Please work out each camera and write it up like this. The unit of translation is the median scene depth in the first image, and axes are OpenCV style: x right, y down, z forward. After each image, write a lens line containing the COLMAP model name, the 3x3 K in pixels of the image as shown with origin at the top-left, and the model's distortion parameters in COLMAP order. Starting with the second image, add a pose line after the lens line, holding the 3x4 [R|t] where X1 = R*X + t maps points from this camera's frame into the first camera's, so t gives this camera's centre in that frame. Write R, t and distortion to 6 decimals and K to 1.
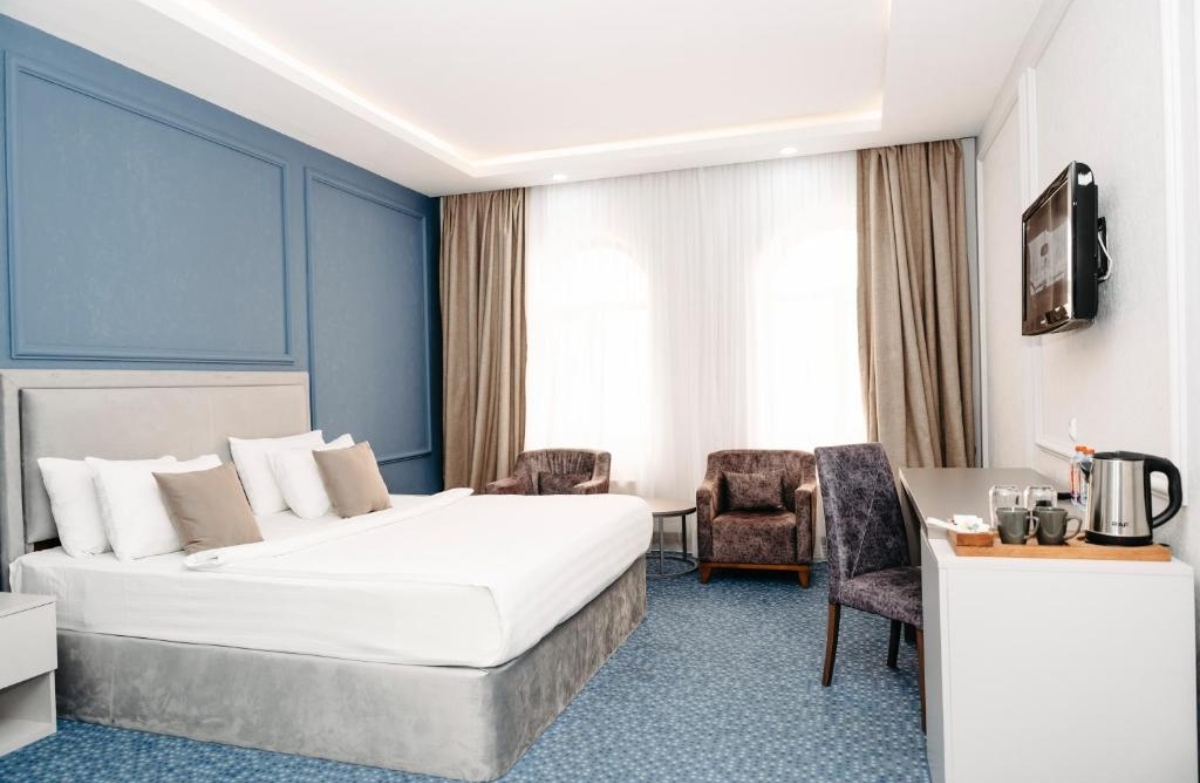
lens RADIAL K [[808.7, 0, 600.0], [0, 808.7, 391.5], [0, 0, 1]] dist [0.001850, -0.000257]
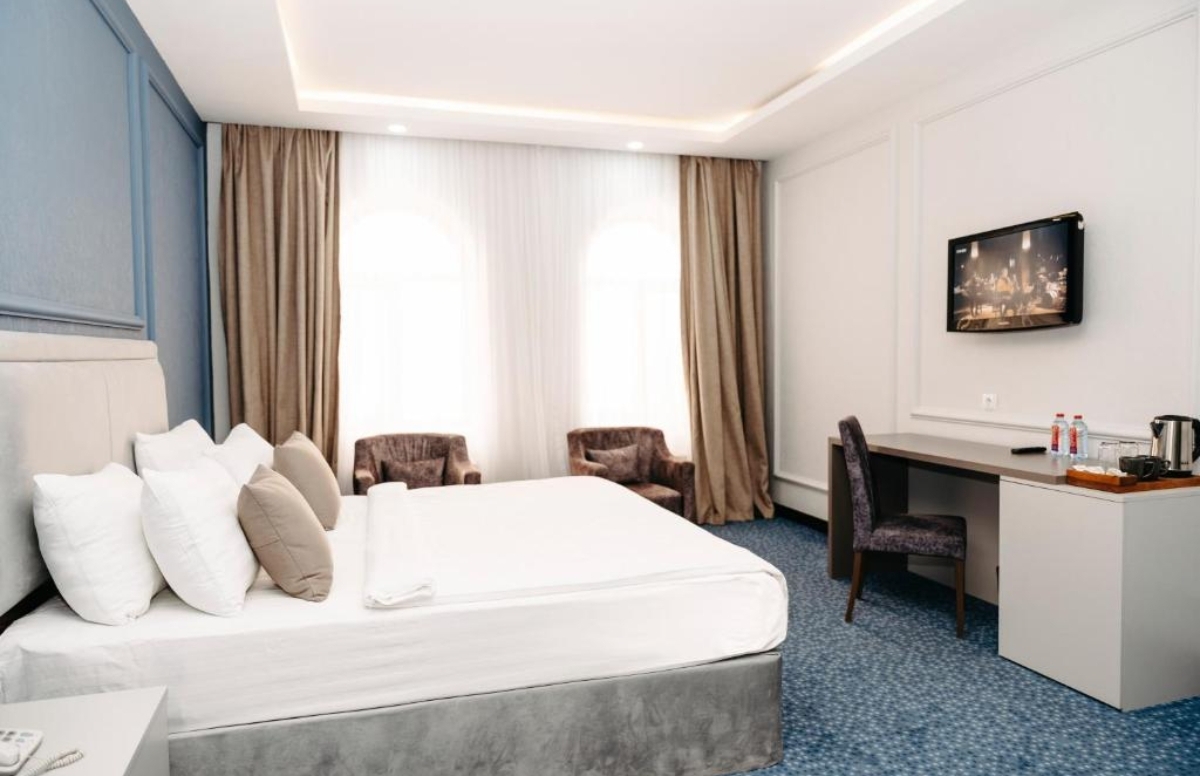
lens RADIAL K [[805.8, 0, 615.3], [0, 805.8, 386.4], [0, 0, 1]] dist [-0.011673, -0.004859]
pose [[0.811118, -0.003991, 0.584869, -0.540590], [-0.008156, 0.999802, 0.018134, 0.000678], [-0.584826, -0.019479, 0.810925, 0.198337]]
